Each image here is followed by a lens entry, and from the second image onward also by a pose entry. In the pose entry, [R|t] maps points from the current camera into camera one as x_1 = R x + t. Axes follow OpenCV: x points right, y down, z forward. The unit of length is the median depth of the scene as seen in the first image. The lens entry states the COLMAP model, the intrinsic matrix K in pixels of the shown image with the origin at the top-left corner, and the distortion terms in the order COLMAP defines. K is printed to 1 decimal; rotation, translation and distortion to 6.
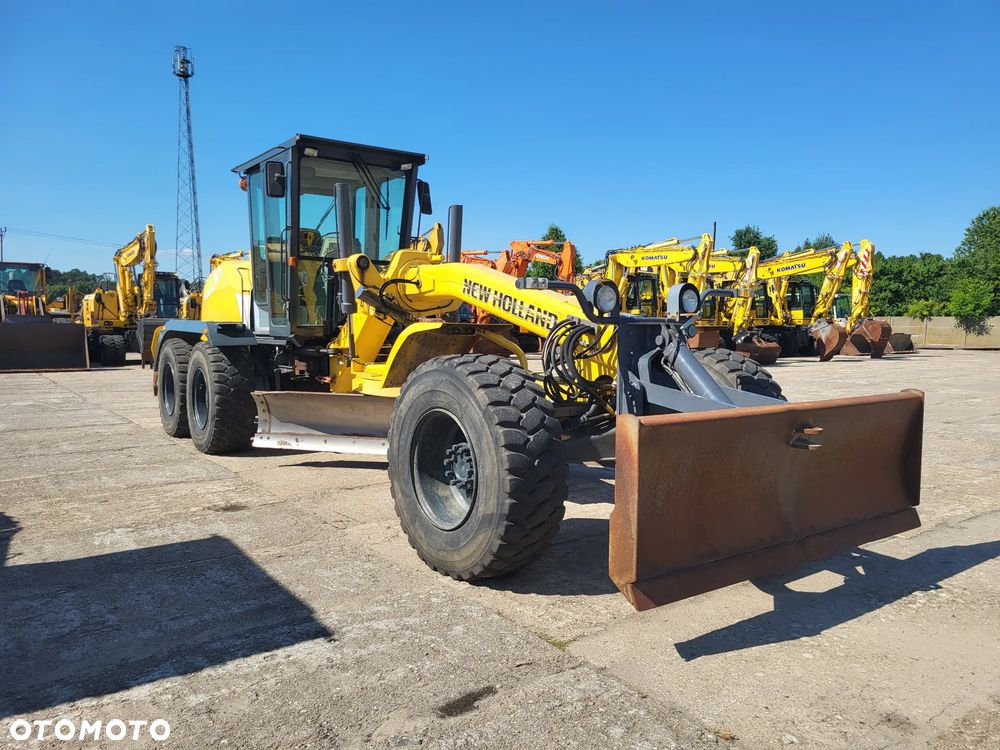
lens RADIAL K [[757.6, 0, 519.6], [0, 757.6, 368.1], [0, 0, 1]] dist [0.050758, -0.031752]
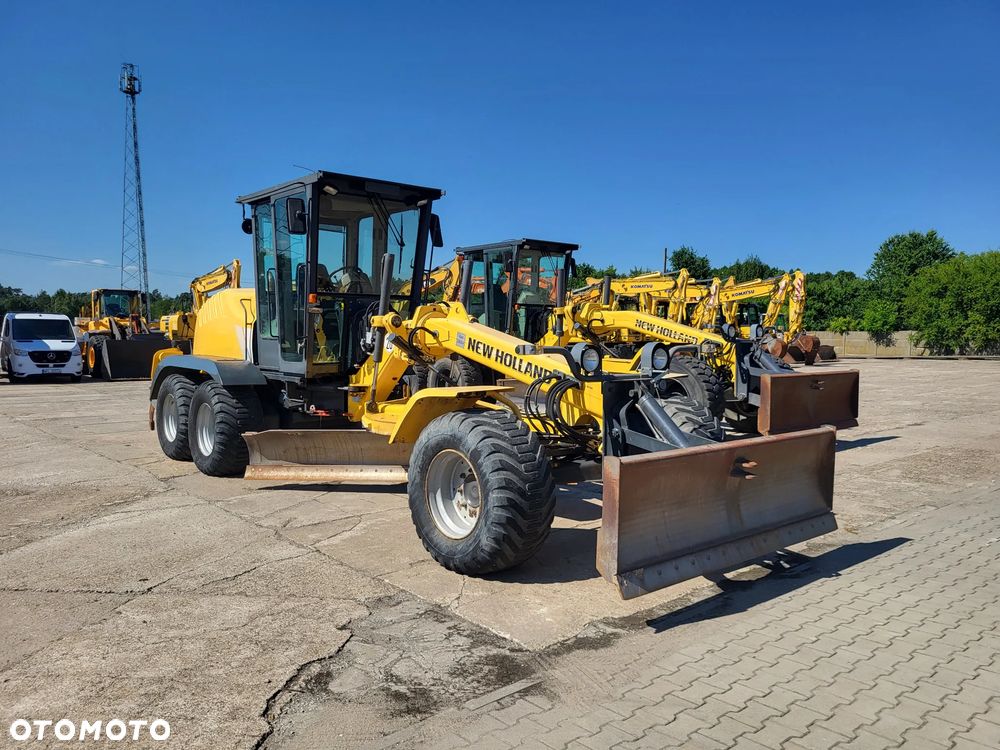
lens RADIAL K [[757.6, 0, 514.4], [0, 757.6, 365.0], [0, 0, 1]] dist [0.050758, -0.031752]
pose [[0.996497, -0.006263, 0.083395, -0.423798], [0.008033, 0.999749, -0.020898, 0.031897], [-0.083243, 0.021494, 0.996297, -0.733336]]
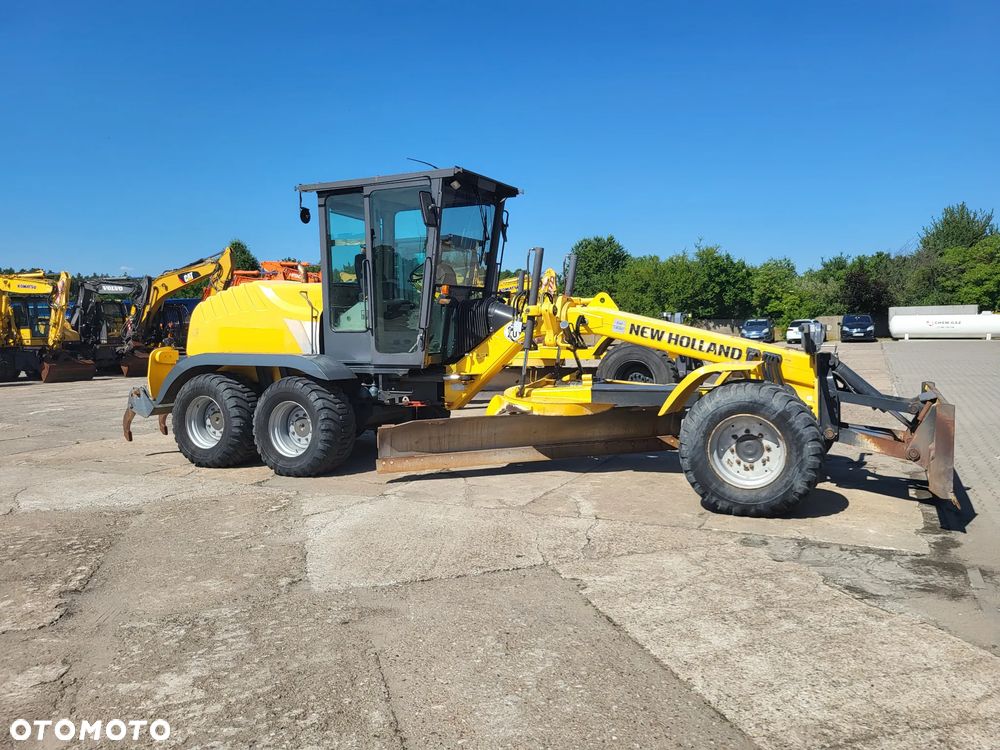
lens RADIAL K [[757.6, 0, 506.6], [0, 757.6, 351.0], [0, 0, 1]] dist [0.050758, -0.031752]
pose [[0.885499, -0.036387, 0.463215, -0.955549], [0.052462, 0.998384, -0.021862, 0.030245], [-0.461671, 0.043660, 0.885976, -0.662611]]
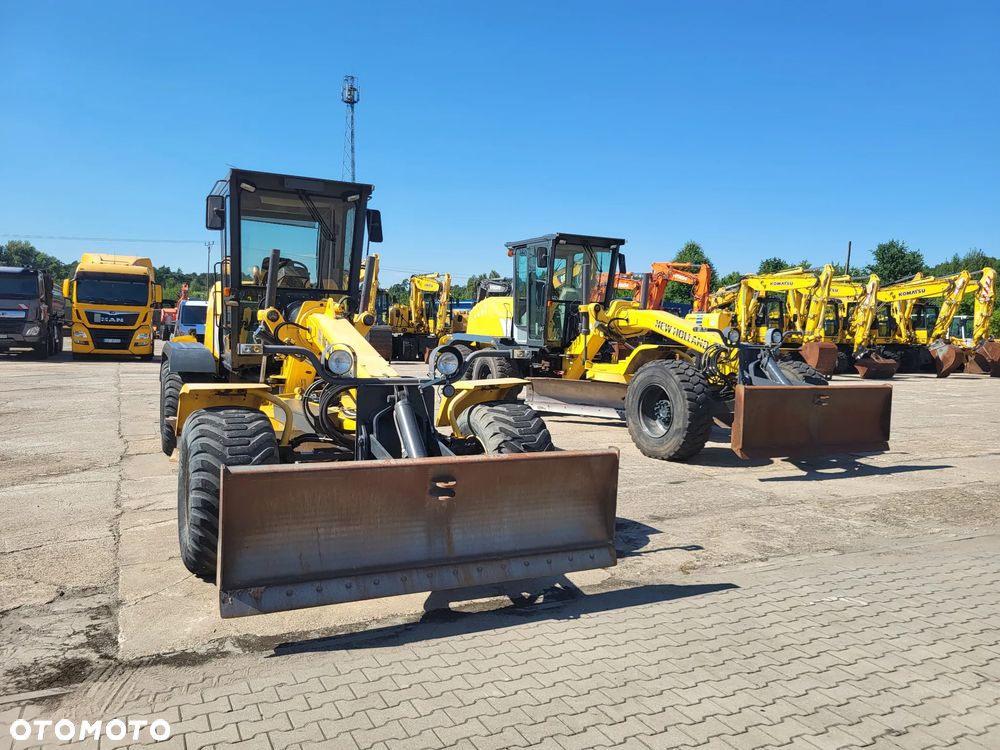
lens RADIAL K [[757.6, 0, 513.4], [0, 757.6, 357.1], [0, 0, 1]] dist [0.050758, -0.031752]
pose [[0.984487, 0.031768, -0.172560, -0.070533], [-0.035737, 0.999162, -0.019942, 0.018563], [0.171782, 0.025799, 0.984797, -0.679044]]
